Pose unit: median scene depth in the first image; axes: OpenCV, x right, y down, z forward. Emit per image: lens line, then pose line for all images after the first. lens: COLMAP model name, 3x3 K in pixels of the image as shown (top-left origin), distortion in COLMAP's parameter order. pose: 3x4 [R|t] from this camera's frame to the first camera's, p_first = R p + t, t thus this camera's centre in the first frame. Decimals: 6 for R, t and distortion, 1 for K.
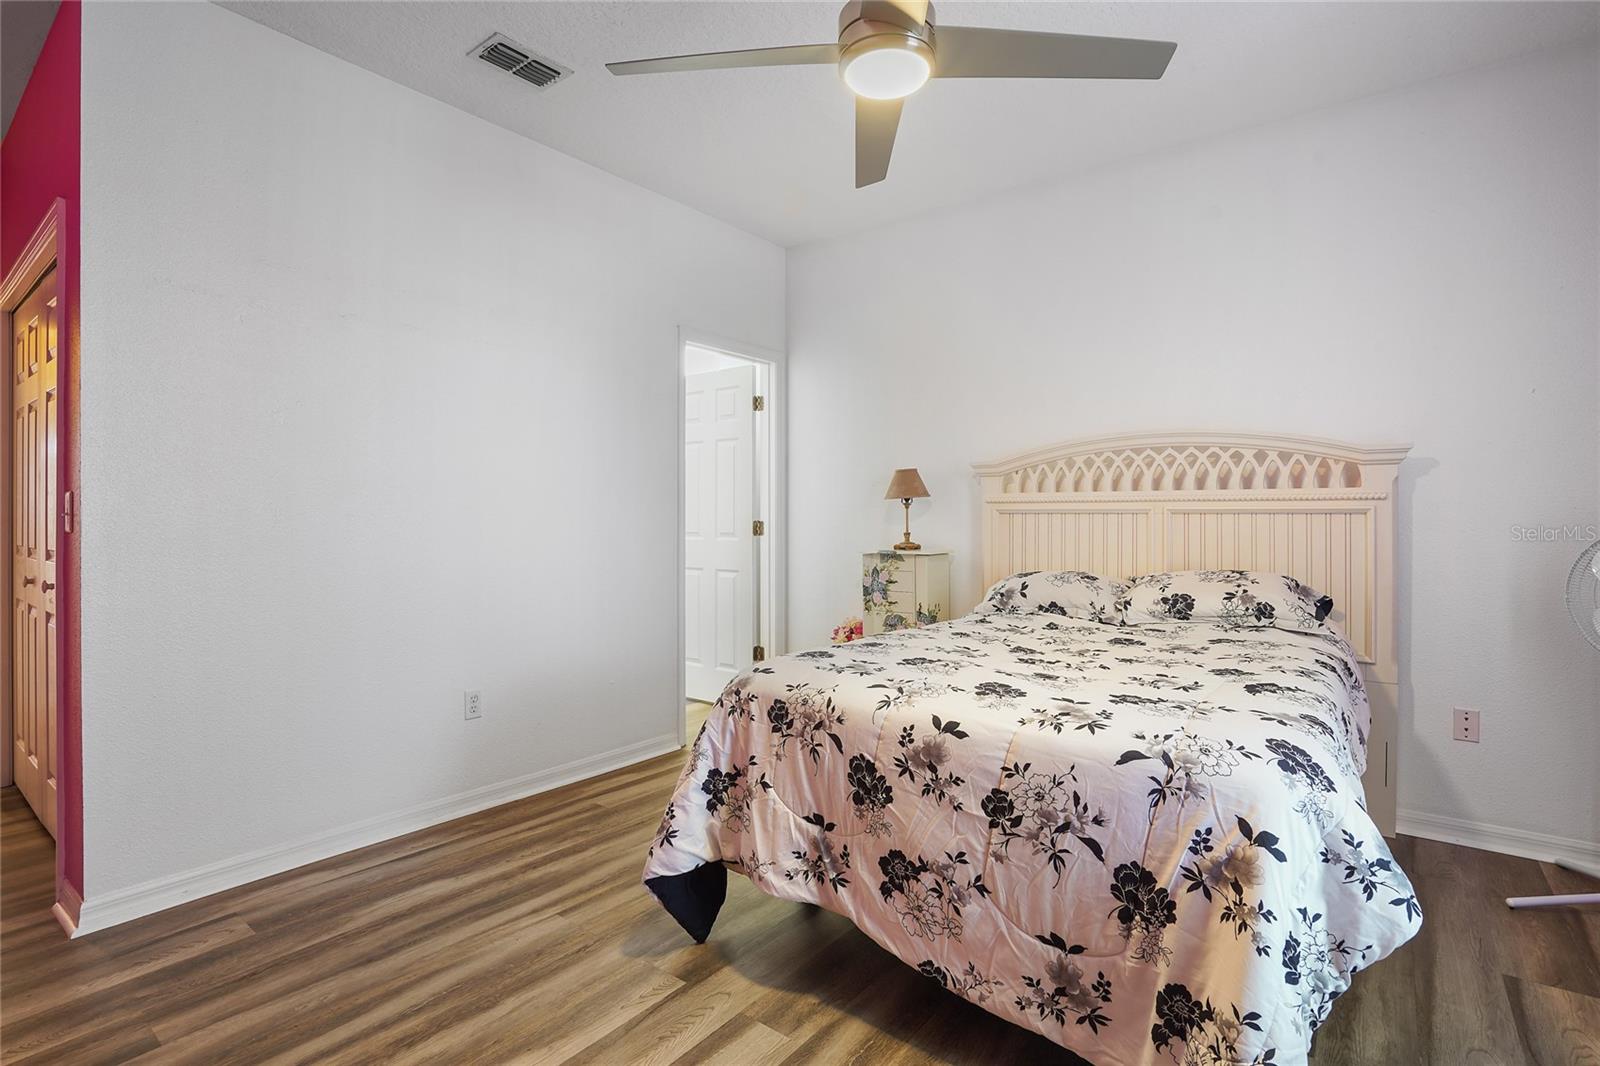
lens RADIAL K [[761.7, 0, 796.1], [0, 761.7, 536.0], [0, 0, 1]] dist [-0.030335, 0.000544]
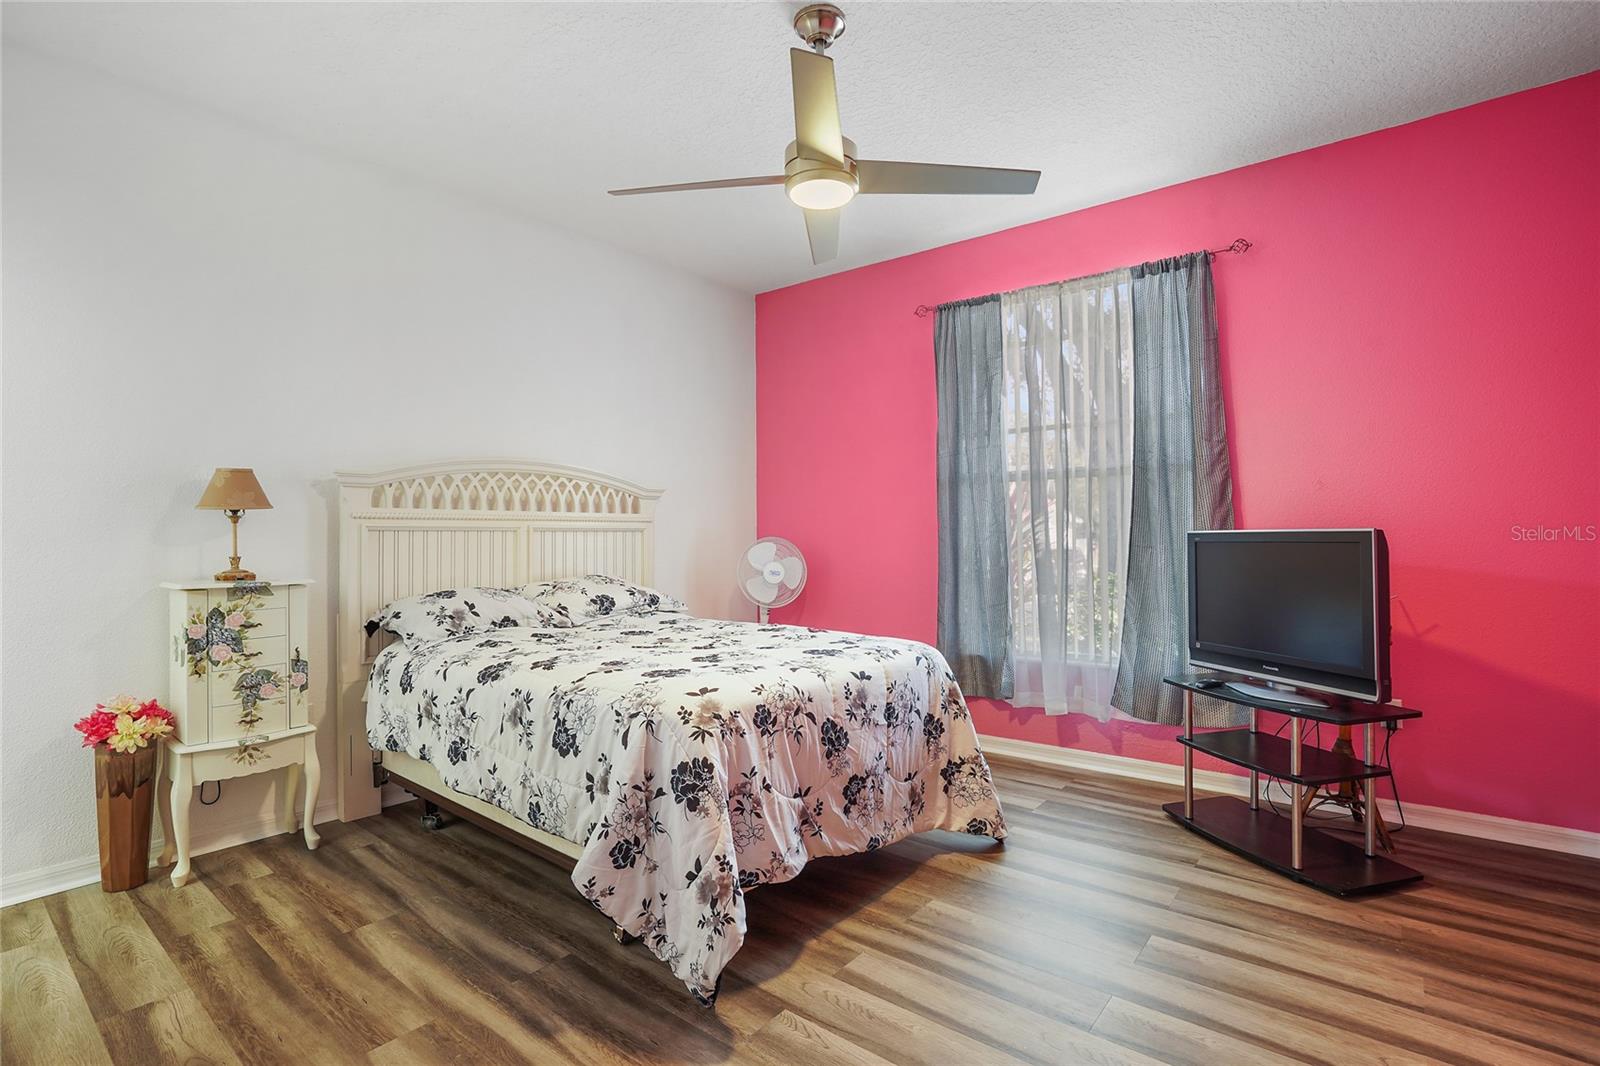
lens RADIAL K [[771.4, 0, 795.3], [0, 771.4, 534.1], [0, 0, 1]] dist [-0.053406, 0.000170]
pose [[0.034185, -0.000189, 0.999416, -1.151450], [0.028605, 0.999590, -0.000790, -0.021609], [-0.999006, 0.028616, 0.034176, 0.955119]]
